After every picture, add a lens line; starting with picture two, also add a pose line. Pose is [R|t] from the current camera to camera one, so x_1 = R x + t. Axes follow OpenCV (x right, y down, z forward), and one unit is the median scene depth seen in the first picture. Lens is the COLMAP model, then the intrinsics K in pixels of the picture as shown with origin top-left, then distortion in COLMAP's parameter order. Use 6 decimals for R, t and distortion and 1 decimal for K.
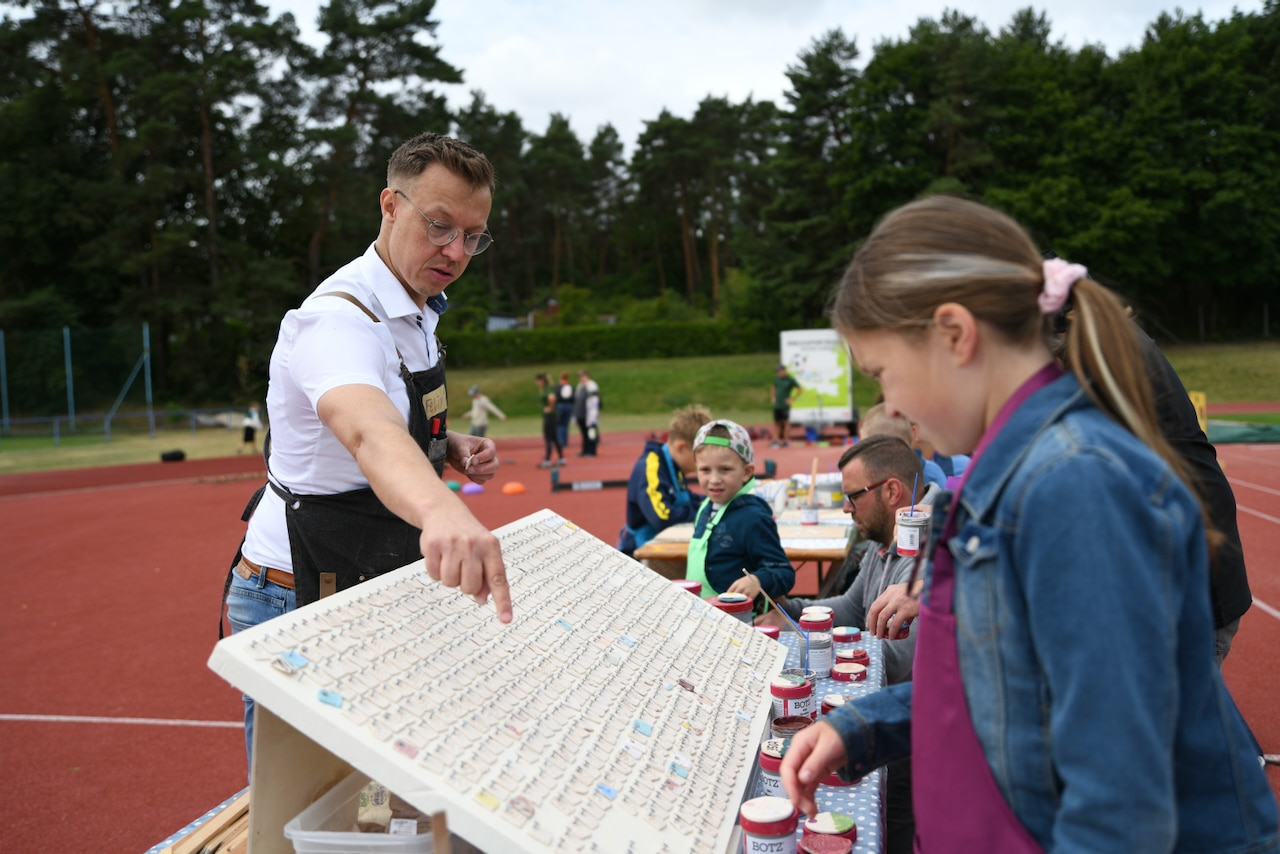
lens RADIAL K [[1178.2, 0, 640.1], [0, 1178.2, 427.0], [0, 0, 1]] dist [0.008533, 0.000000]
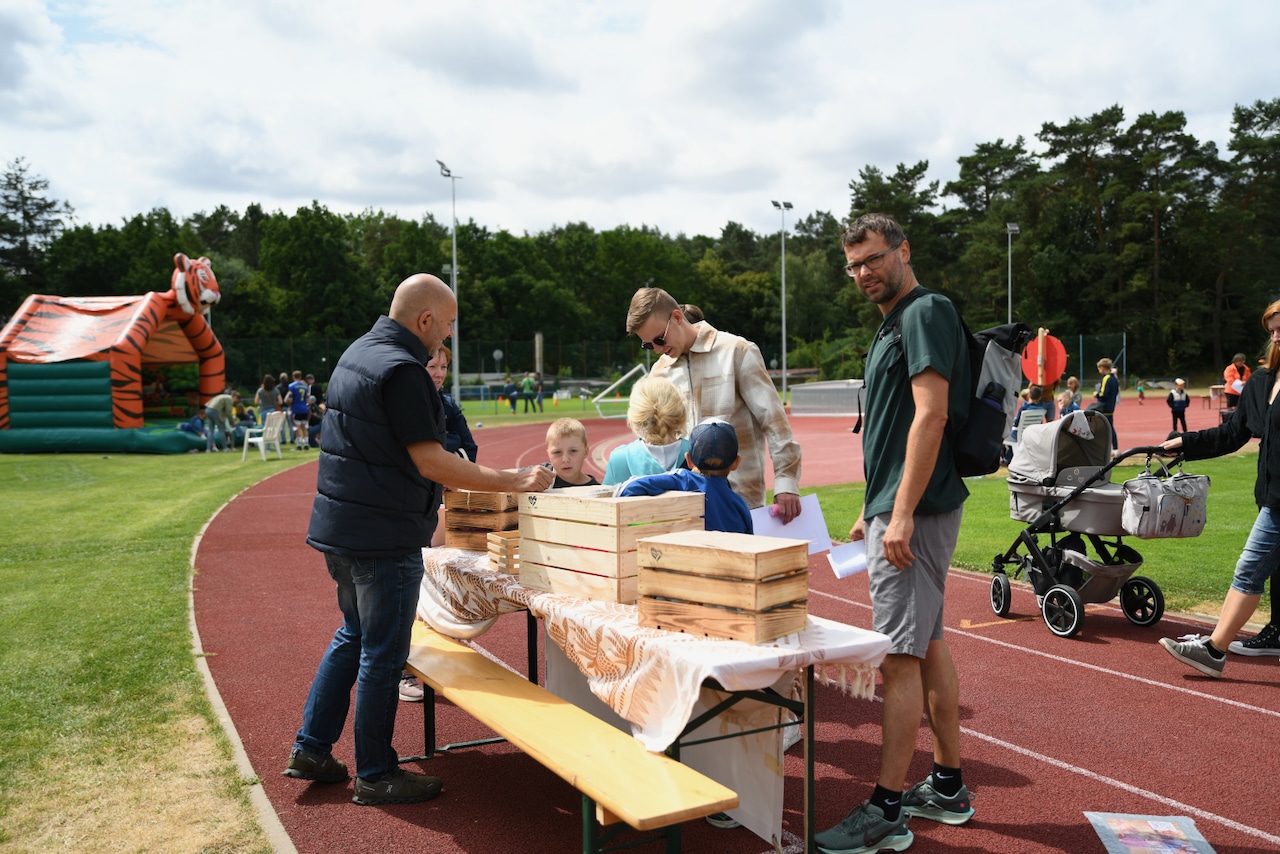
lens RADIAL K [[1178.2, 0, 640.0], [0, 1178.2, 428.3], [0, 0, 1]] dist [0.008533, 0.000000]
pose [[0.763863, 0.051207, -0.643344, 0.190846], [-0.034354, 0.998660, 0.038699, 0.015938], [0.644464, -0.007459, 0.764599, -0.847367]]
